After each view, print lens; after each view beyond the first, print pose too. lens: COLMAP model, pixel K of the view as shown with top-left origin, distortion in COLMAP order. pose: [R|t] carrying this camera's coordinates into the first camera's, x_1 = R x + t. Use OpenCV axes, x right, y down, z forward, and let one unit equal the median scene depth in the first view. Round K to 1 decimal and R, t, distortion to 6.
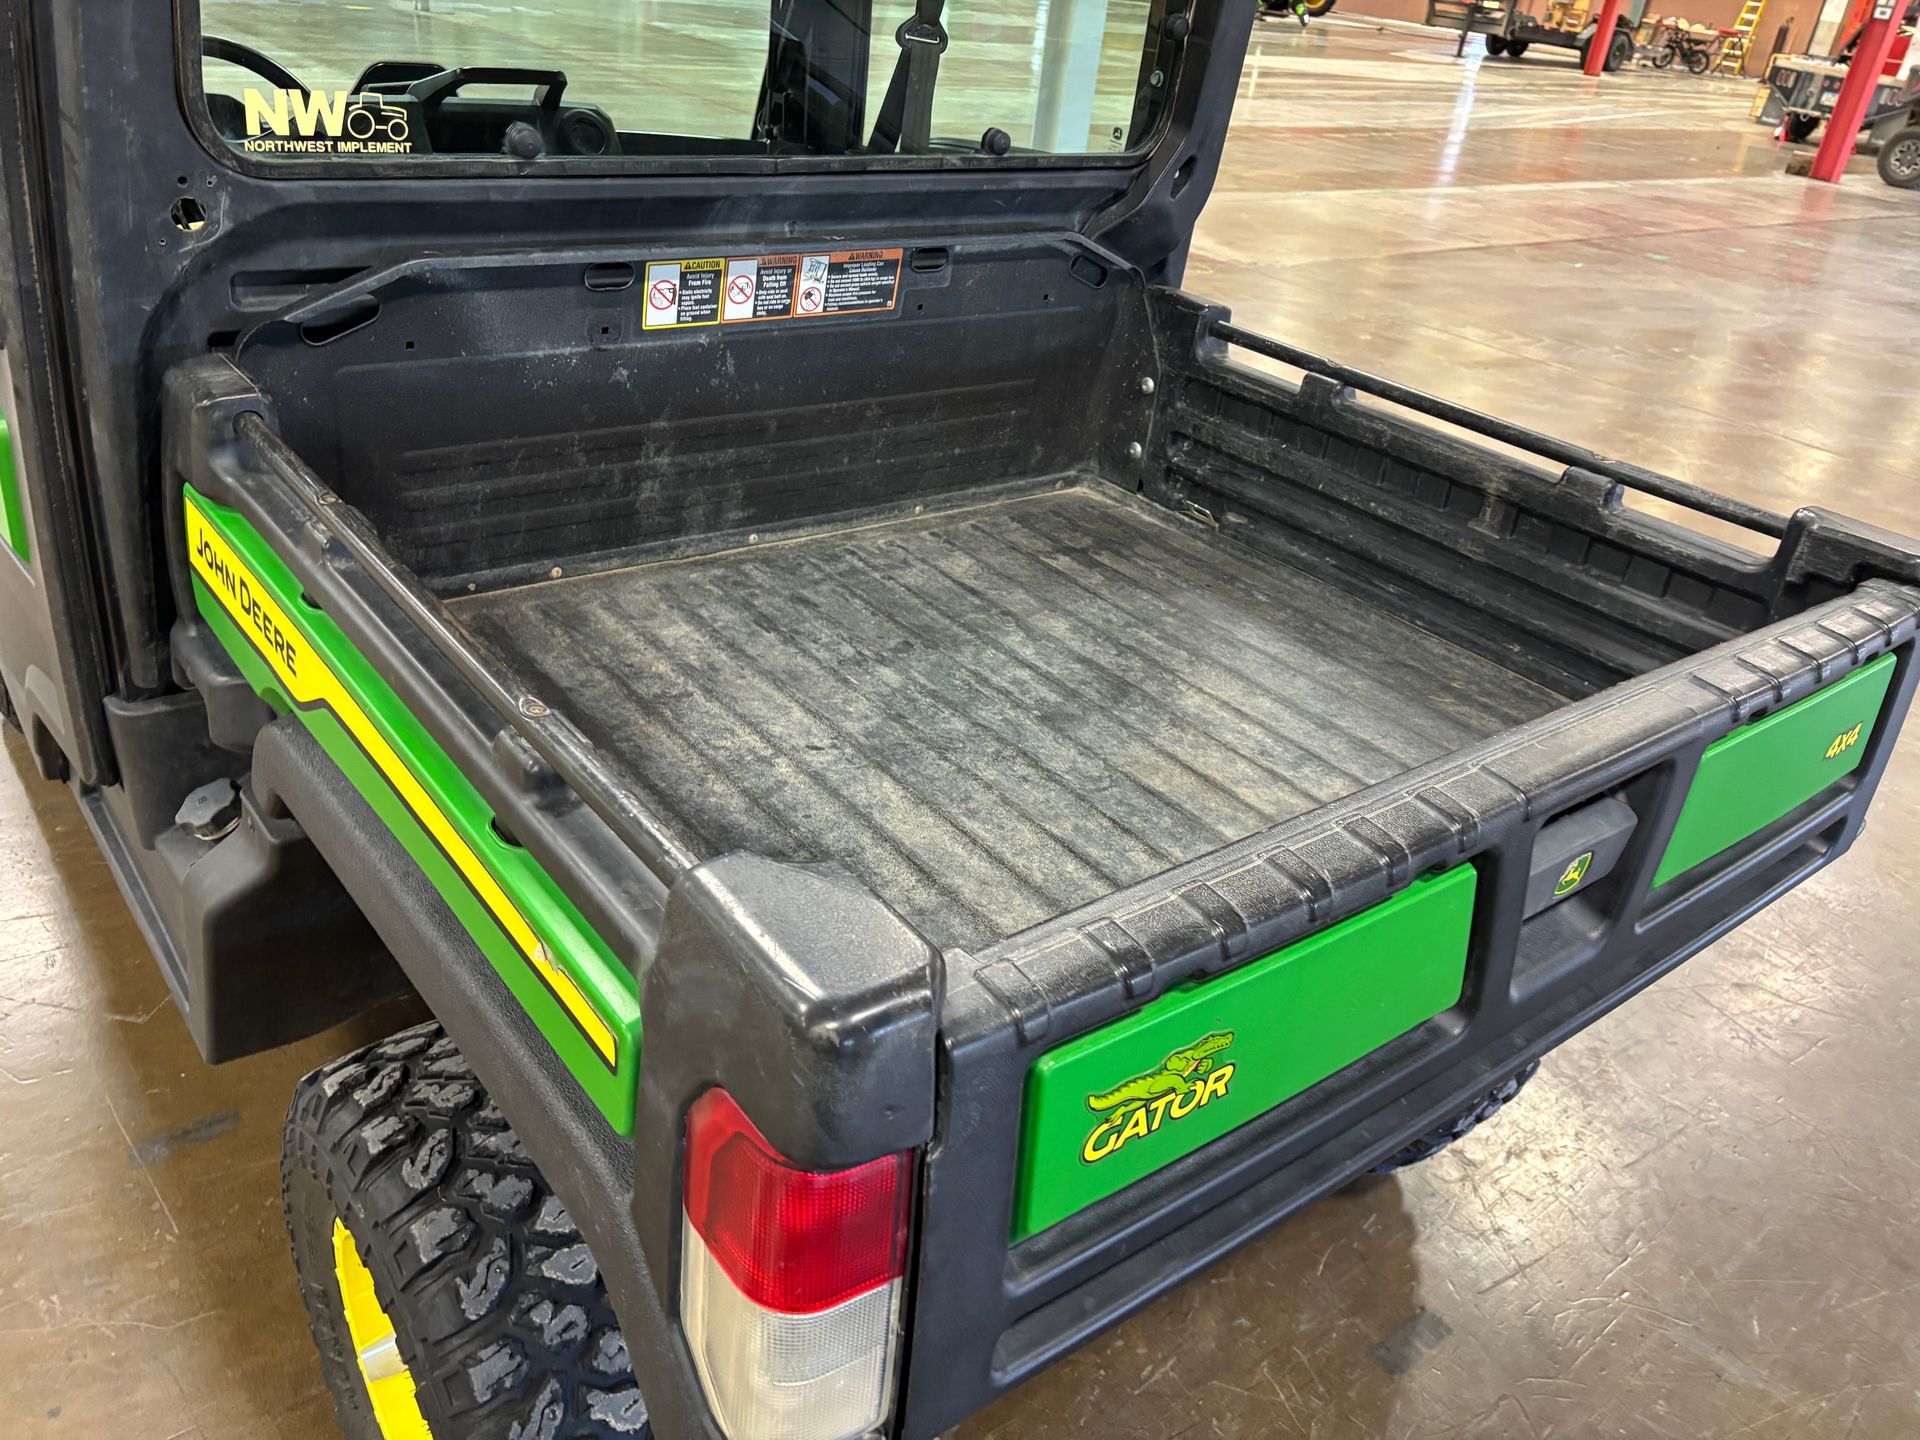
lens RADIAL K [[1475.8, 0, 961.5], [0, 1475.8, 709.5], [0, 0, 1]] dist [0.010830, -0.003837]
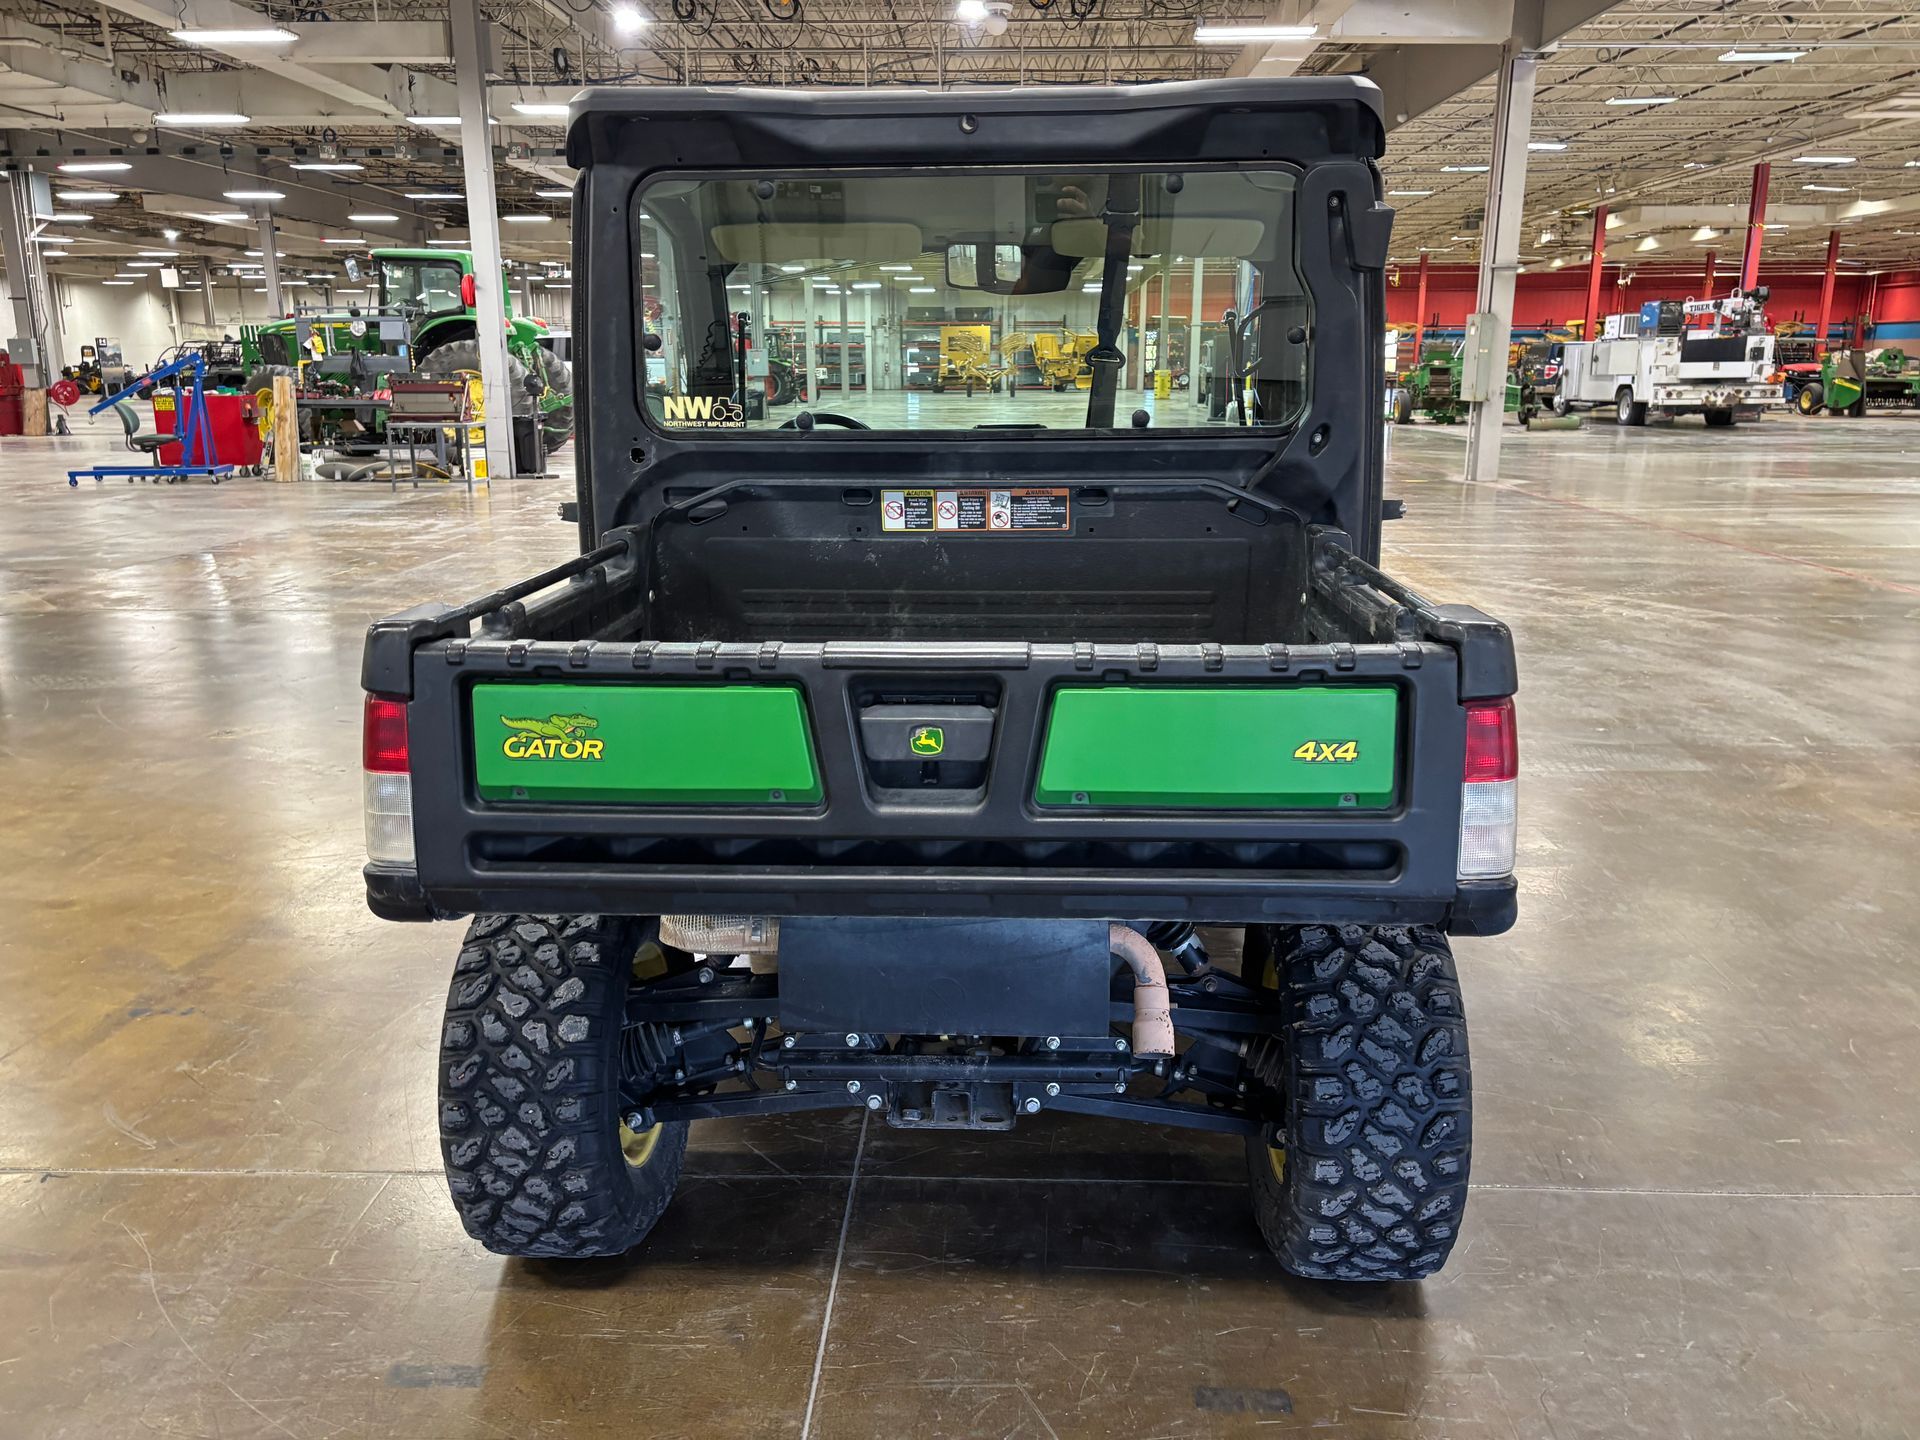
lens RADIAL K [[1426.7, 0, 960.0], [0, 1426.7, 720.0], [0, 0, 1]] dist [0.060198, -0.059700]
pose [[0.743339, 0.048294, -0.667169, 0.907781], [-0.242183, 0.949155, -0.201128, 0.242116], [0.623533, 0.311083, 0.717240, -0.036524]]
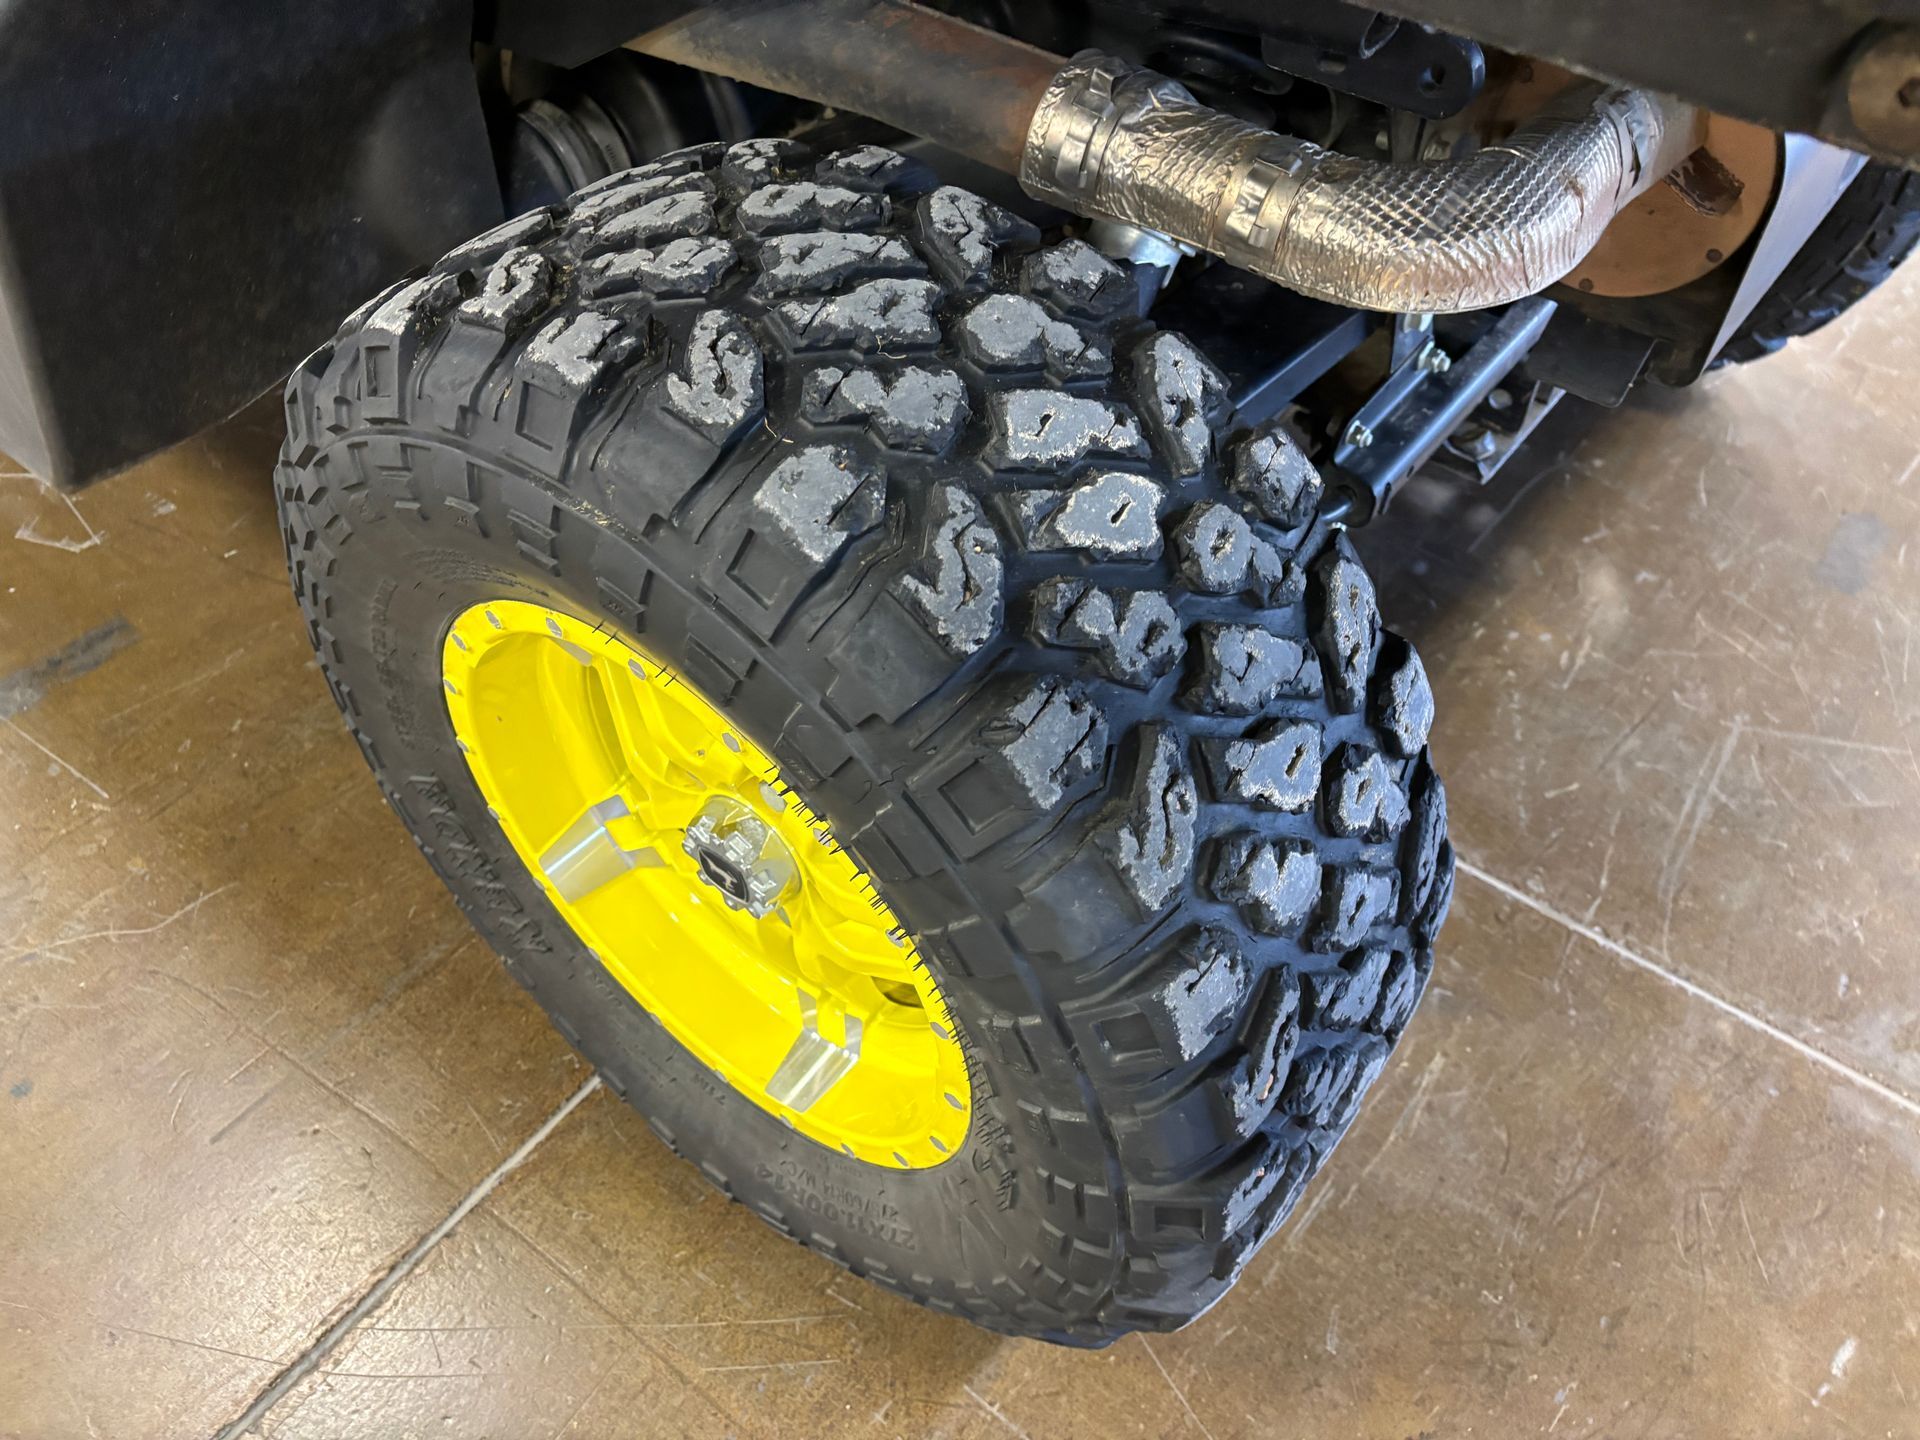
lens RADIAL K [[1466.4, 0, 967.9], [0, 1466.4, 721.8], [0, 0, 1]] dist [0.053883, -0.057834]
pose [[0.968637, -0.226508, 0.102156, -0.248733], [0.179273, 0.921738, 0.343890, 0.184233], [-0.172055, -0.314791, 0.933437, 0.384683]]
